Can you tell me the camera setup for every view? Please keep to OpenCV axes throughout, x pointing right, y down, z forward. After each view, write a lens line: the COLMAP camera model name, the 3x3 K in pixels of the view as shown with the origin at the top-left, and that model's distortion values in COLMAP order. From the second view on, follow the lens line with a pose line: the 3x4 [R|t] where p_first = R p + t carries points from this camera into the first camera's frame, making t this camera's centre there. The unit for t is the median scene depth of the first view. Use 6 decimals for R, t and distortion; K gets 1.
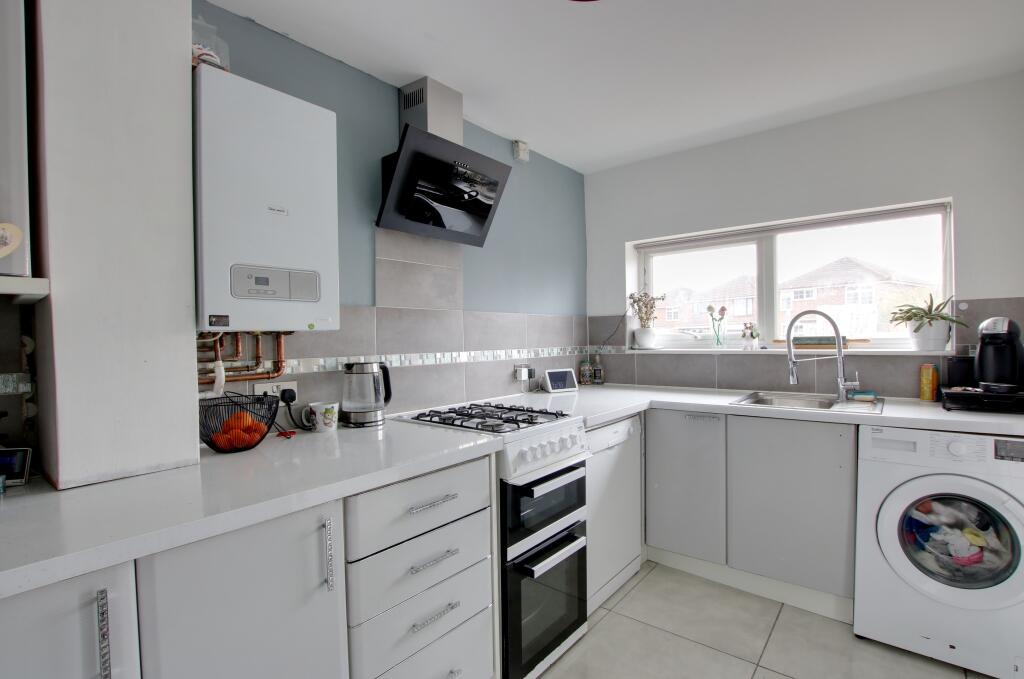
lens RADIAL K [[491.1, 0, 512.0], [0, 491.1, 339.5], [0, 0, 1]] dist [-0.003240, -0.000318]
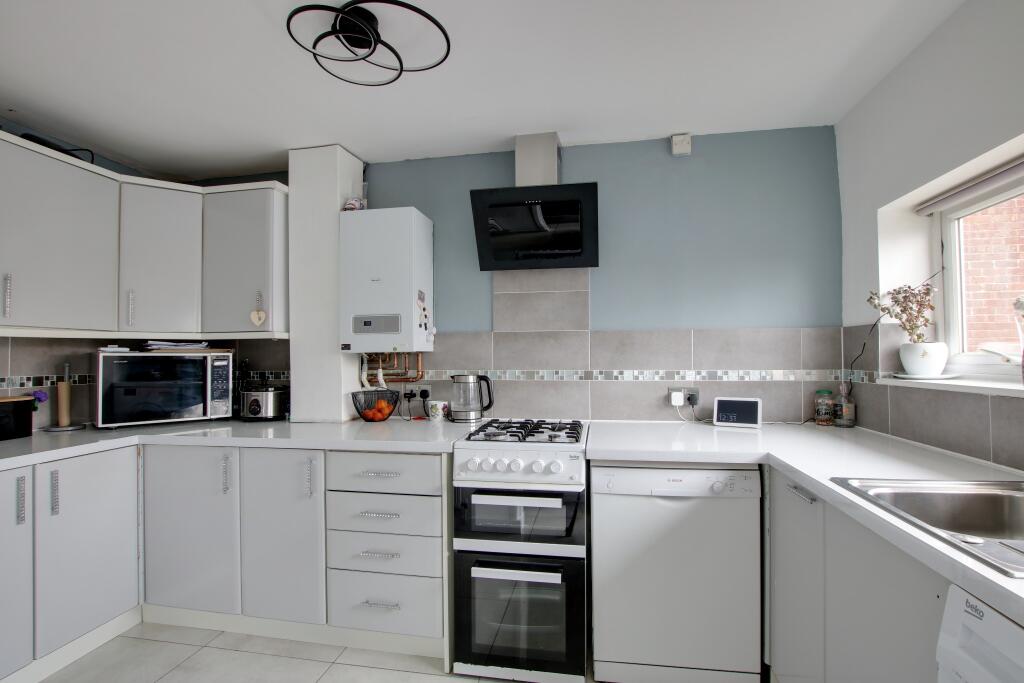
lens RADIAL K [[483.2, 0, 512.0], [0, 483.2, 341.5], [0, 0, 1]] dist [0.000922, 0.000003]
pose [[0.472261, -0.014050, -0.881347, 0.944148], [-0.003645, 0.999833, -0.017892, -0.021679], [0.881451, 0.011662, 0.472131, 0.499620]]
